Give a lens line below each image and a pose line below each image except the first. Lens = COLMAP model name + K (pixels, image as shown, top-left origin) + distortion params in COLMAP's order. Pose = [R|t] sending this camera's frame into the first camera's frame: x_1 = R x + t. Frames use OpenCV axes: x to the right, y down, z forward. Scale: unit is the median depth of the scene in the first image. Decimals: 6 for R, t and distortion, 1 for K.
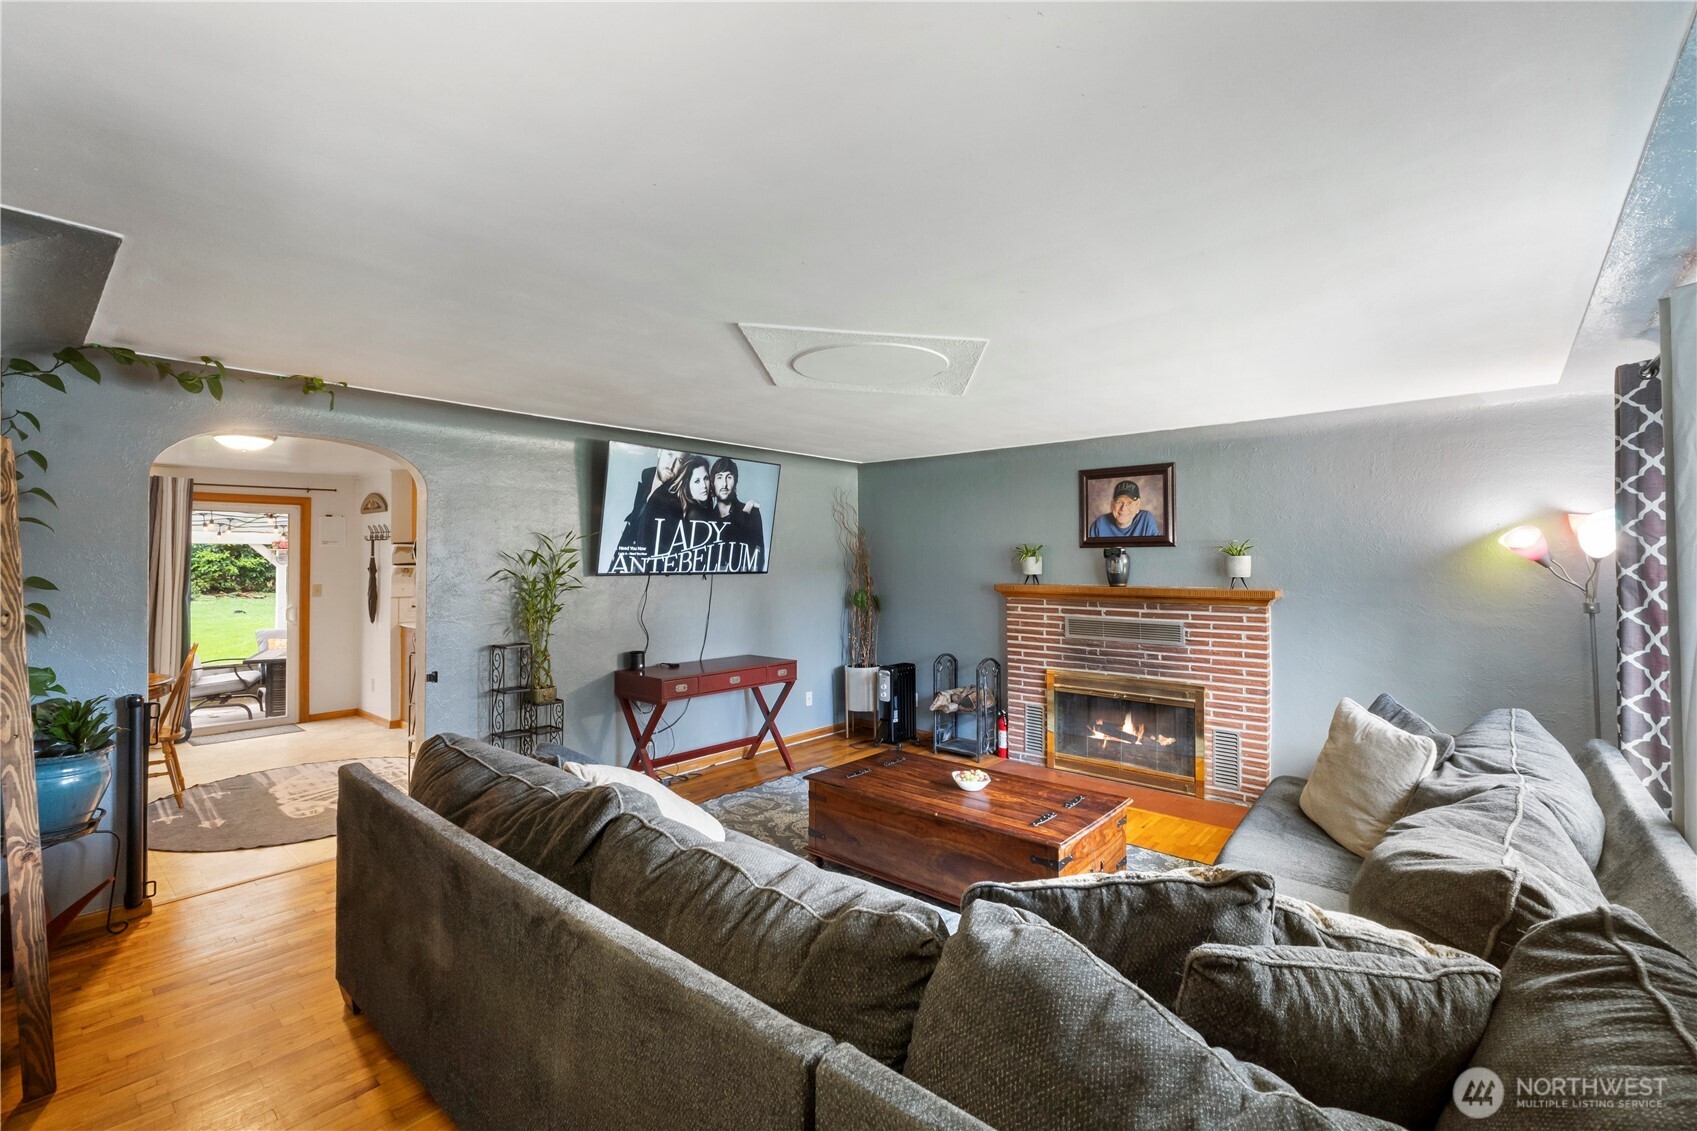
lens RADIAL K [[741.8, 0, 847.1], [0, 741.8, 534.0], [0, 0, 1]] dist [-0.003511, -0.000894]
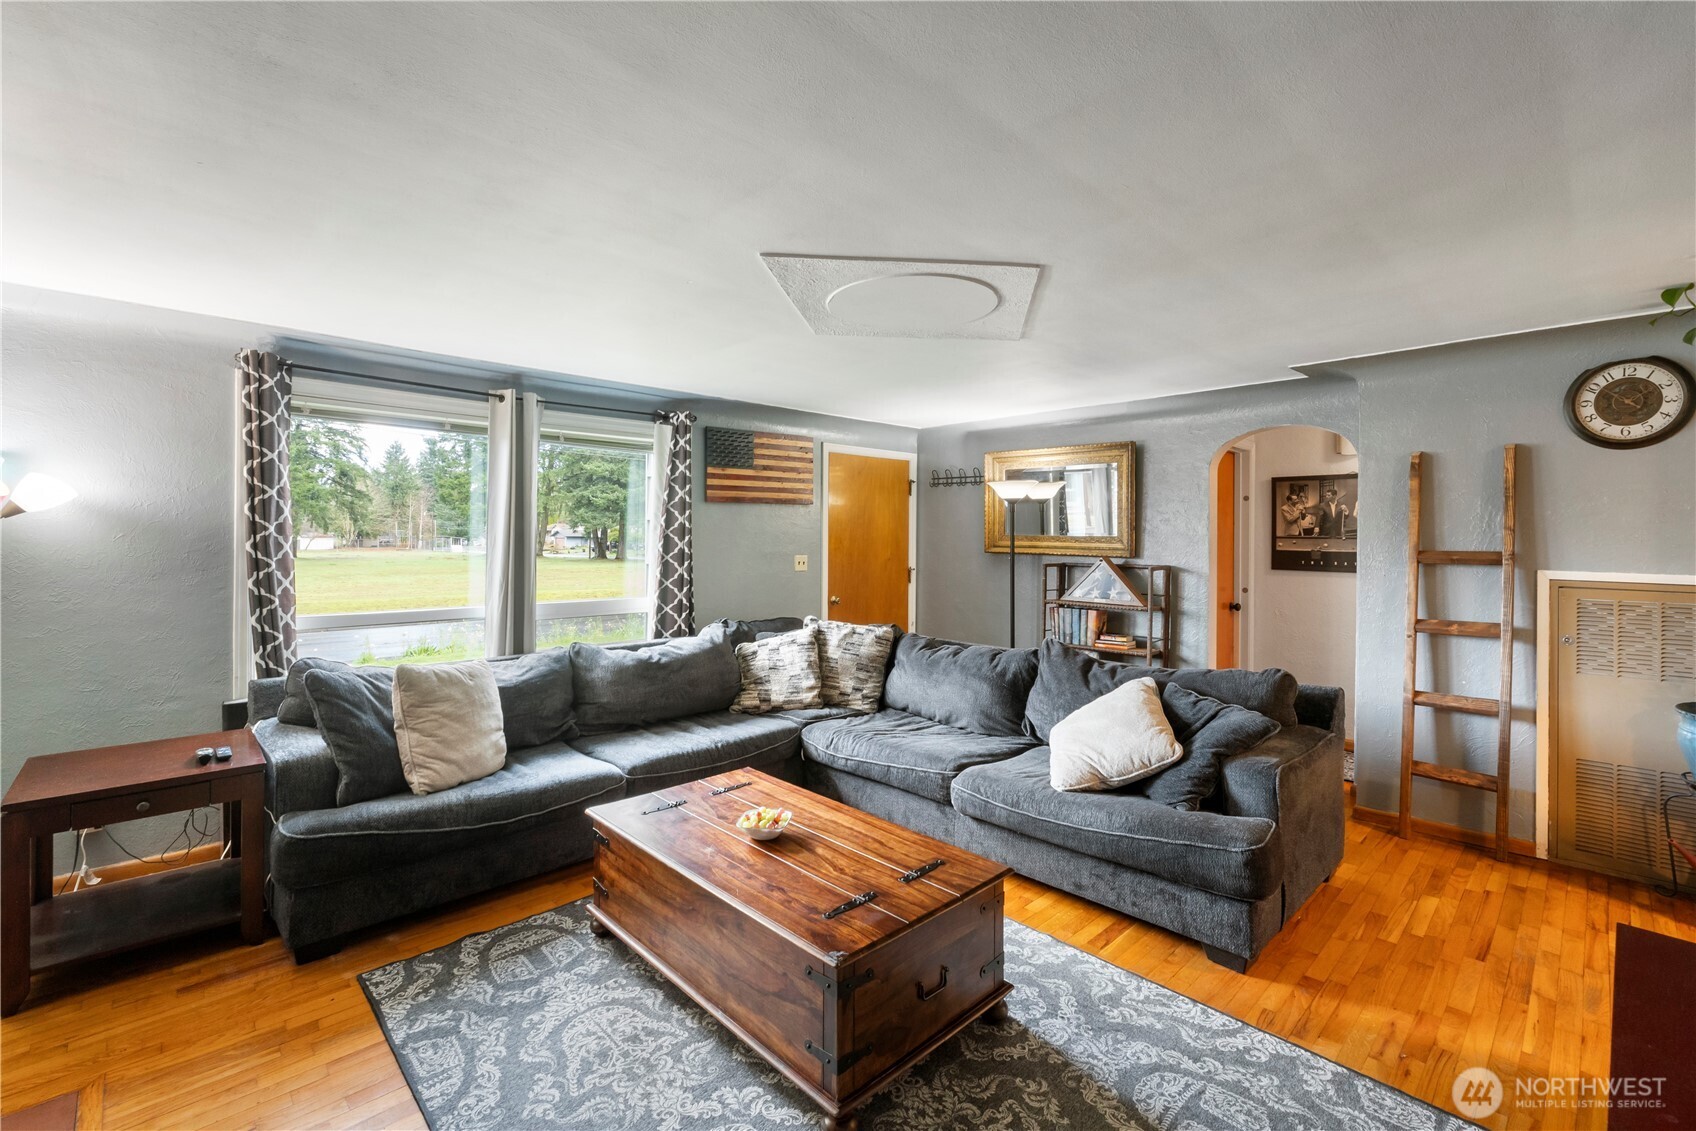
lens RADIAL K [[741.3, 0, 846.6], [0, 741.3, 534.1], [0, 0, 1]] dist [-0.003511, -0.000894]
pose [[-0.996018, -0.006195, 0.088940, 0.016939], [-0.009336, 0.999345, -0.034951, 0.049695], [-0.088666, -0.035643, -0.995424, 1.134870]]
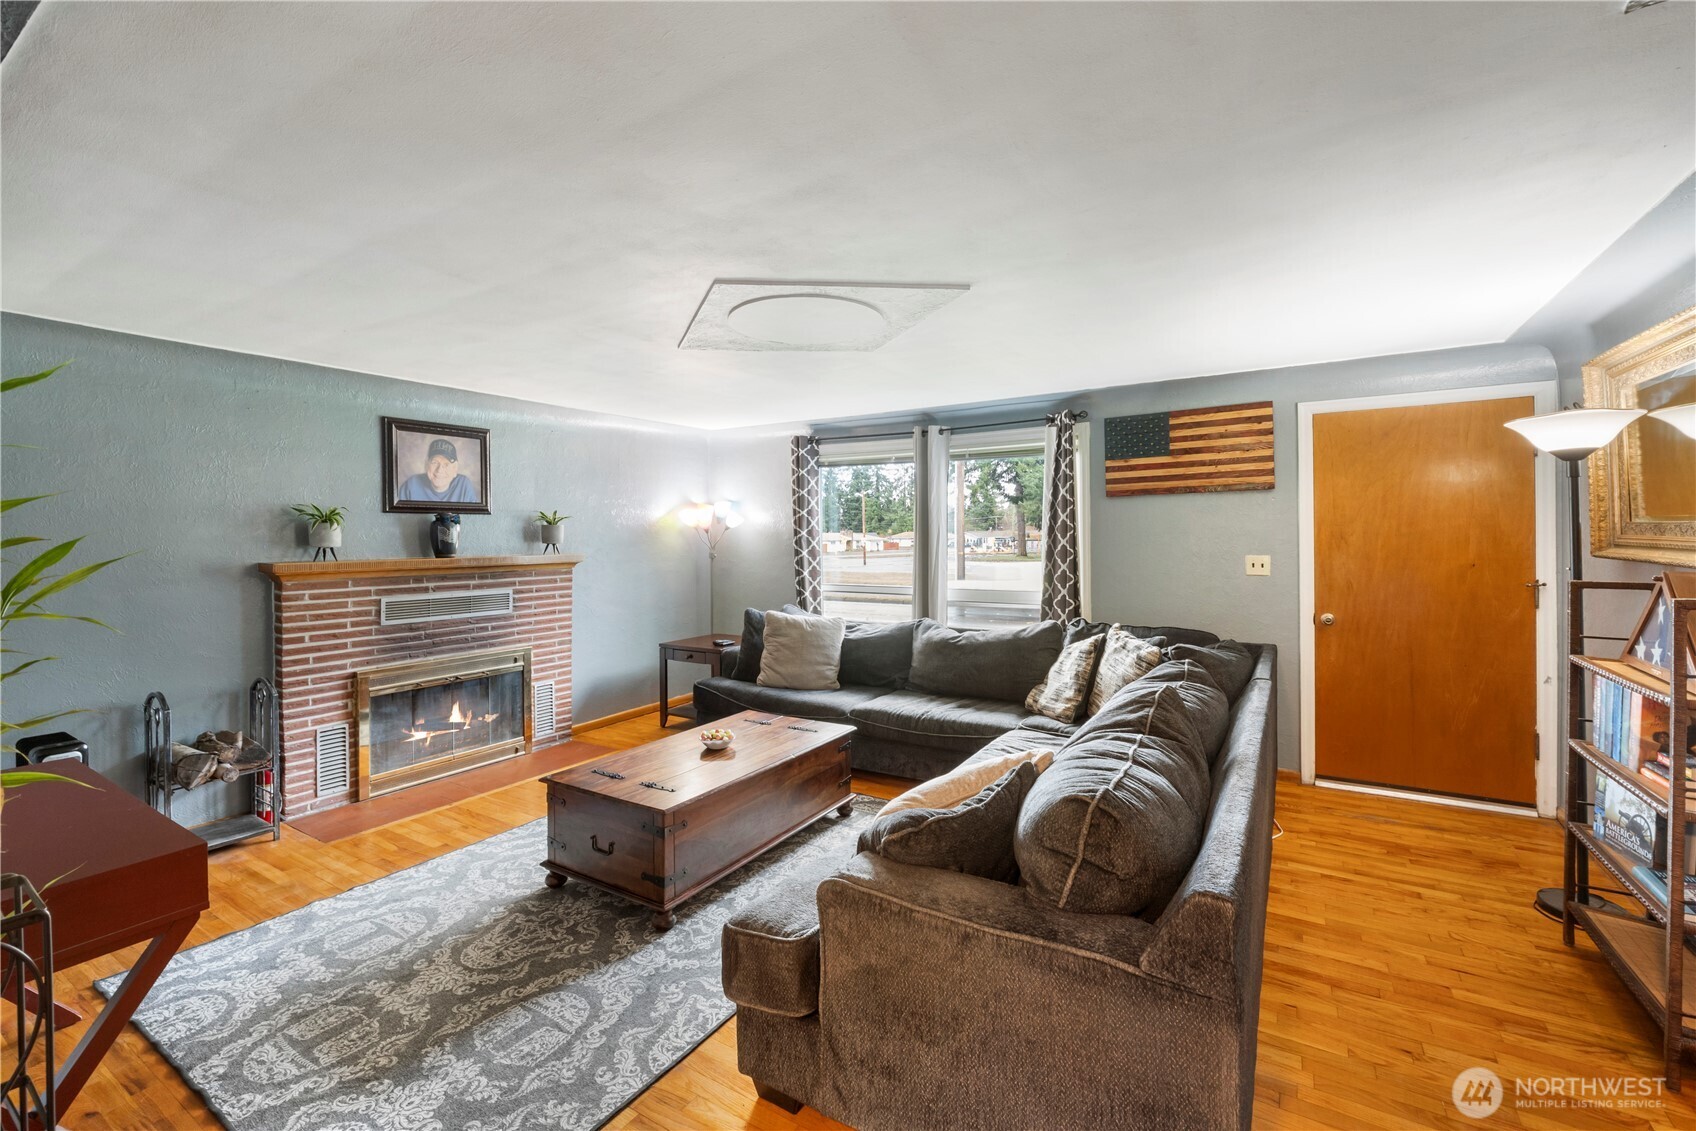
lens RADIAL K [[714.0, 0, 843.4], [0, 714.0, 537.2], [0, 0, 1]] dist [-0.019447, 0.000104]
pose [[-0.158859, 0.001711, 0.987300, -0.540782], [-0.024323, 0.999688, -0.005646, 0.038811], [-0.987002, -0.024911, -0.158768, 0.655860]]
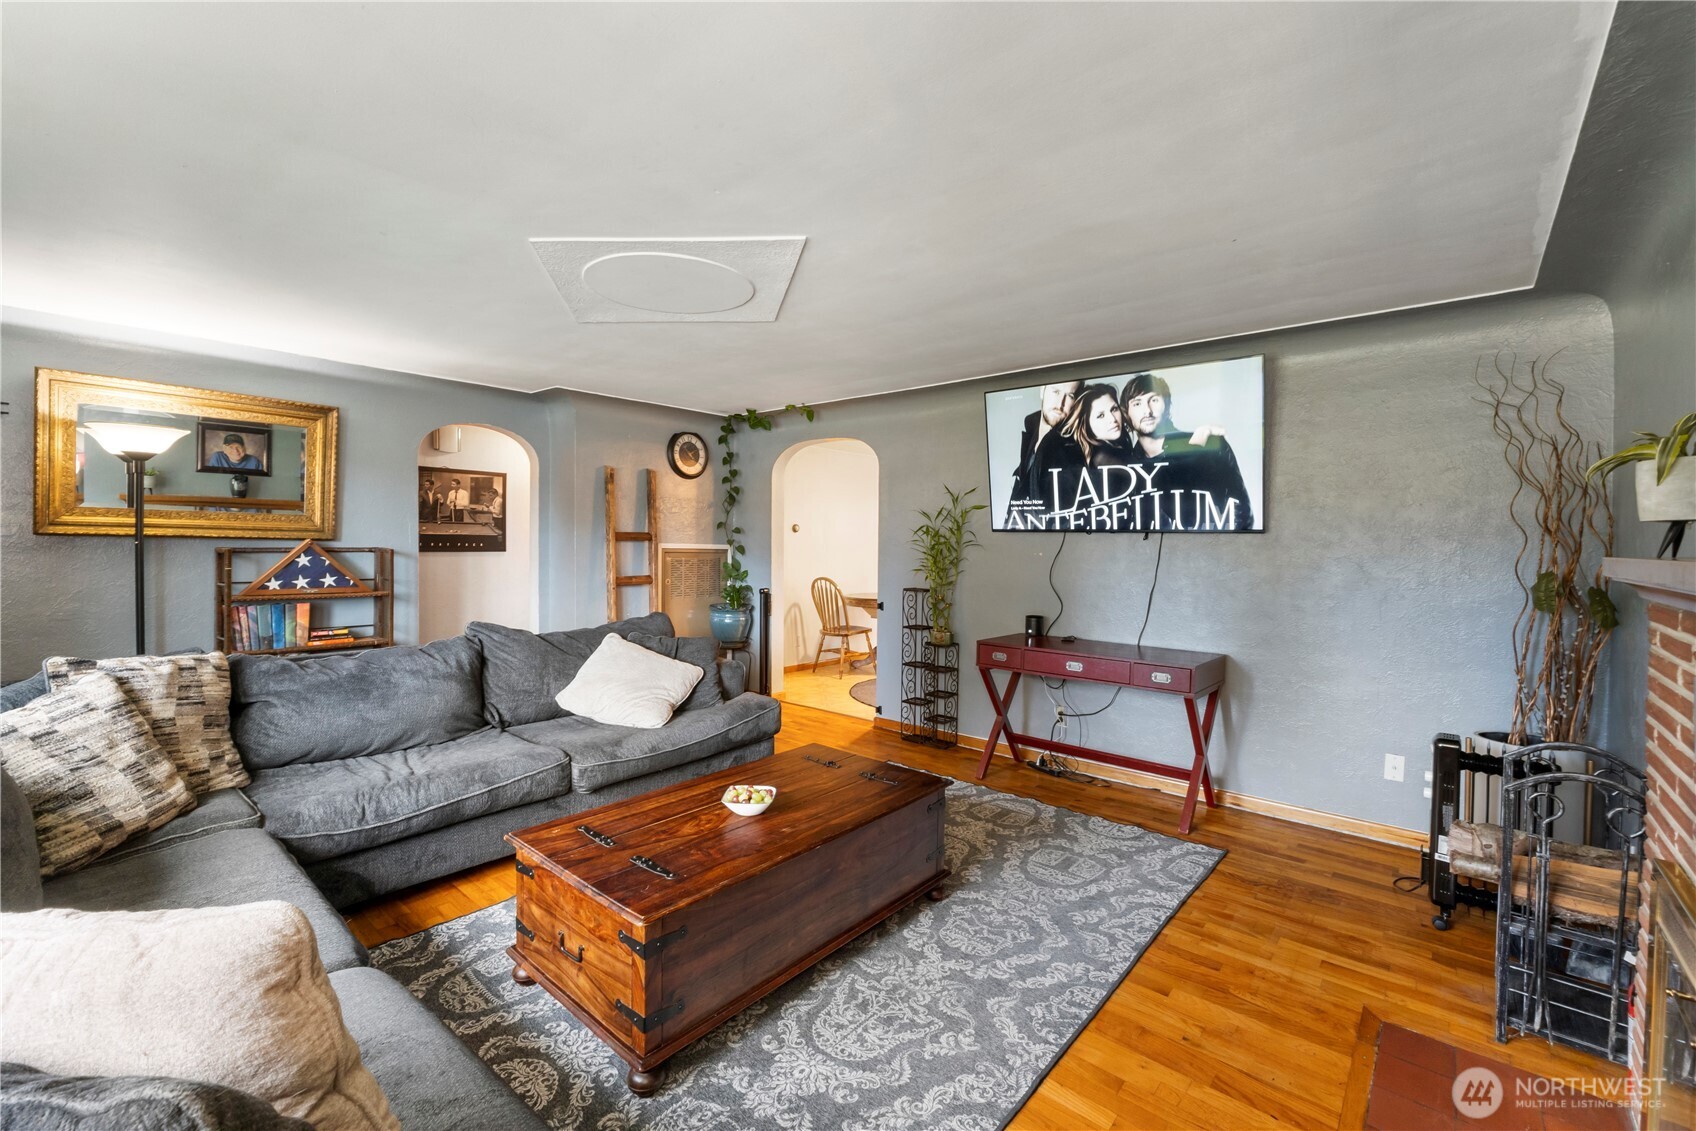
lens RADIAL K [[711.1, 0, 851.3], [0, 711.1, 562.7], [0, 0, 1]] dist [-0.010105, -0.000167]
pose [[0.009376, 0.026903, -0.999594, 0.553934], [0.020011, 0.999433, 0.027086, 0.059050], [0.999756, -0.020257, 0.008833, 0.723962]]
